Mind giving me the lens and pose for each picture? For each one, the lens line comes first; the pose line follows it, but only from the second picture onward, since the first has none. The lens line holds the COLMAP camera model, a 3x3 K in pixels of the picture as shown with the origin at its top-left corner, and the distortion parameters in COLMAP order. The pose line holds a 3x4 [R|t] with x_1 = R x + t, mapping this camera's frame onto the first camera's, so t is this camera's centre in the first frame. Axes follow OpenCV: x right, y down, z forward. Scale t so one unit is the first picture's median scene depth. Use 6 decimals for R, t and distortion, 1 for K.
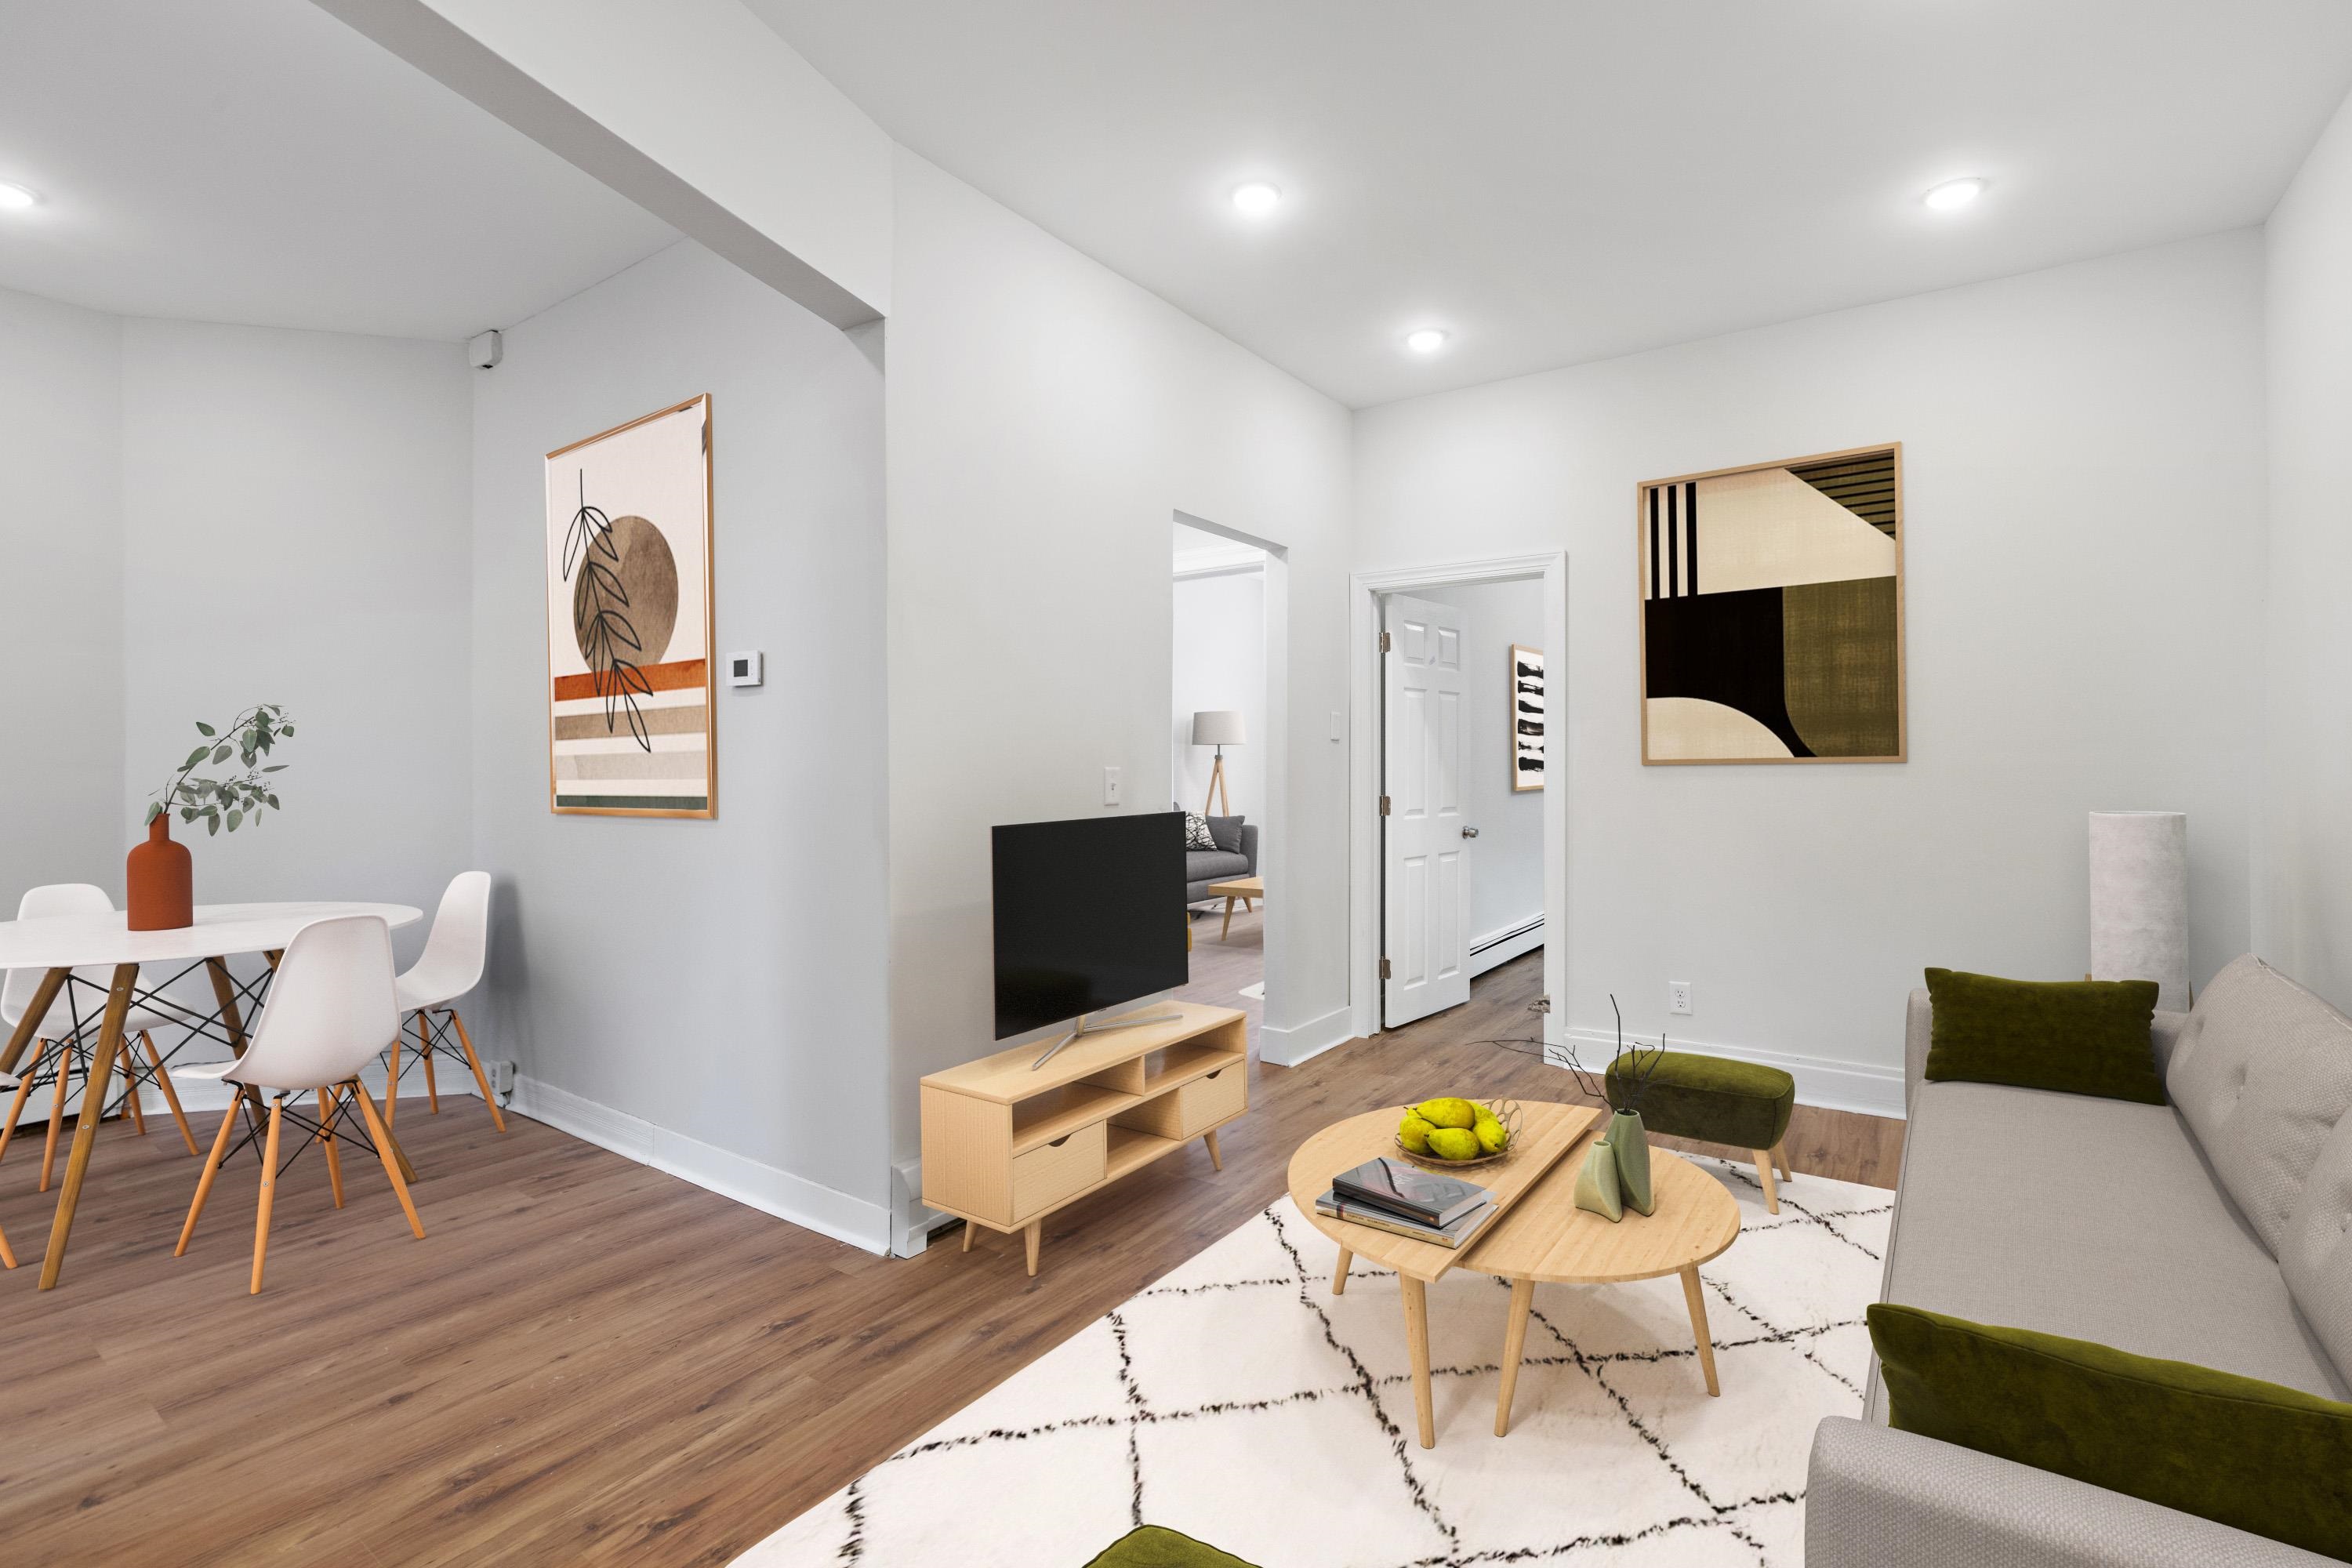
lens RADIAL K [[1062.7, 0, 1175.3], [0, 1062.7, 782.7], [0, 0, 1]] dist [0.002202, 0.000079]
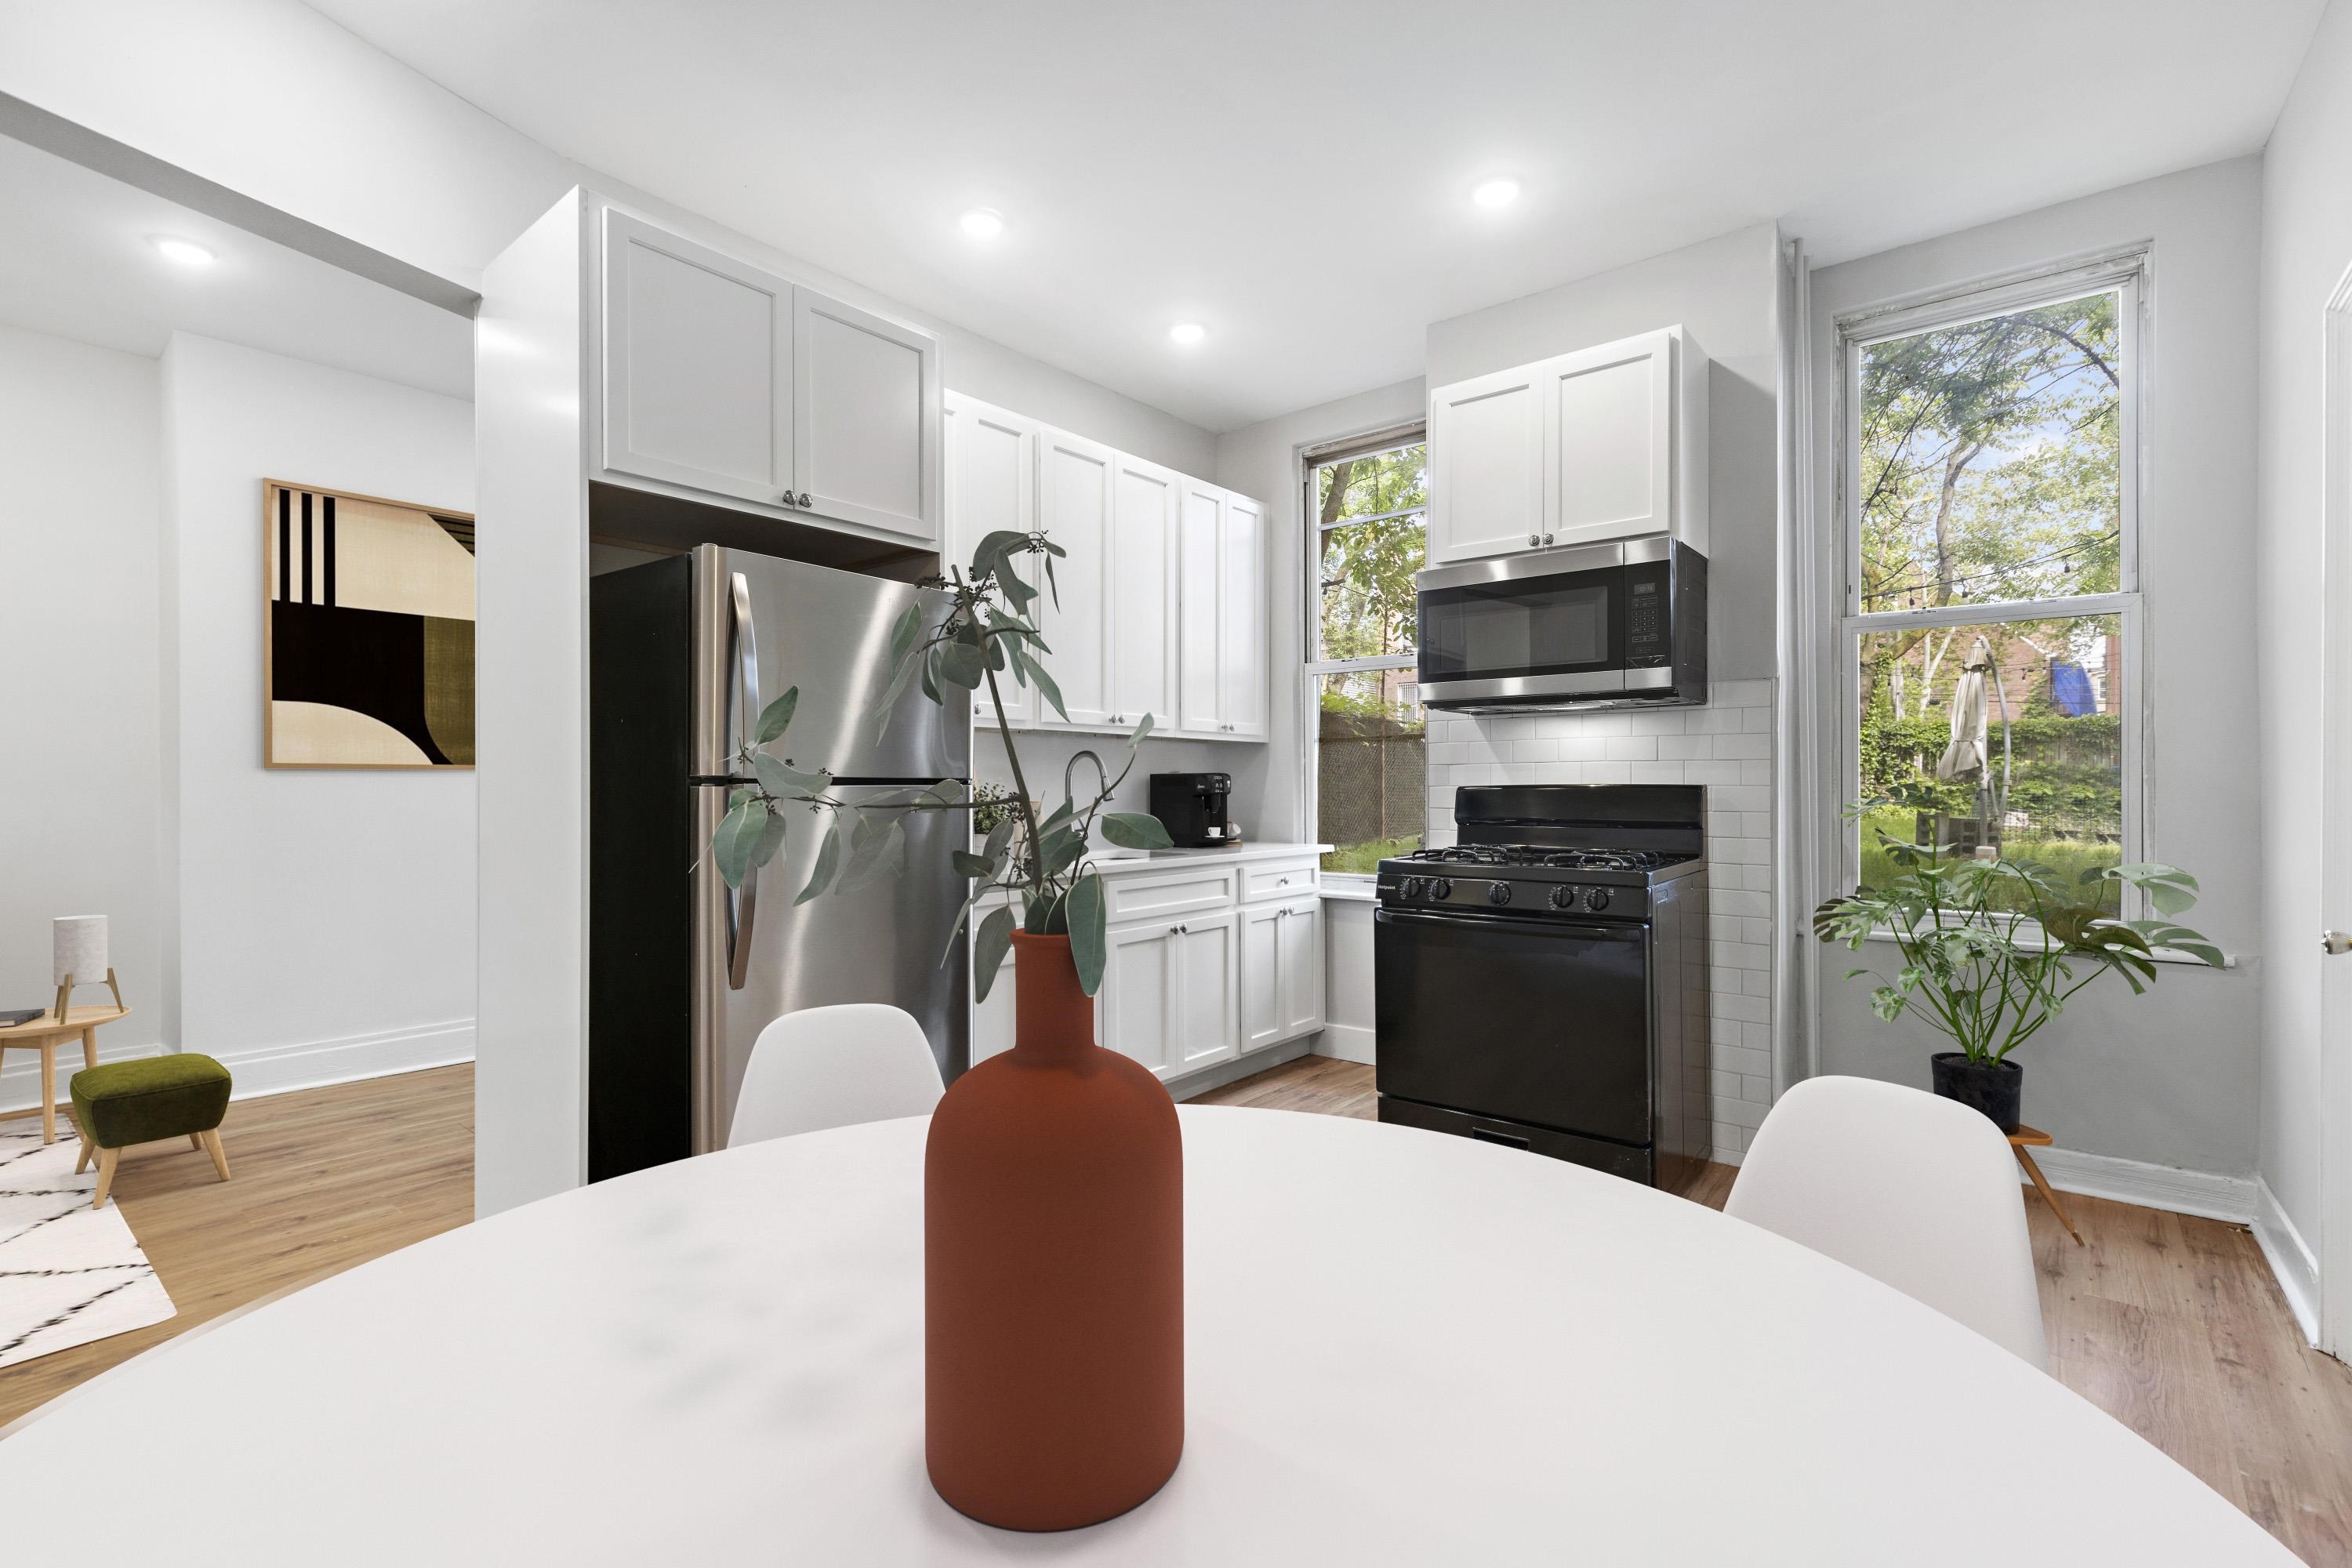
lens RADIAL K [[1062.7, 0, 1172.5], [0, 1062.7, 783.6], [0, 0, 1]] dist [0.002202, 0.000079]
pose [[0.042445, 0.007200, 0.999073, -0.518959], [0.005162, 0.999959, -0.007426, 0.009557], [-0.999085, 0.005473, 0.042406, 0.134187]]
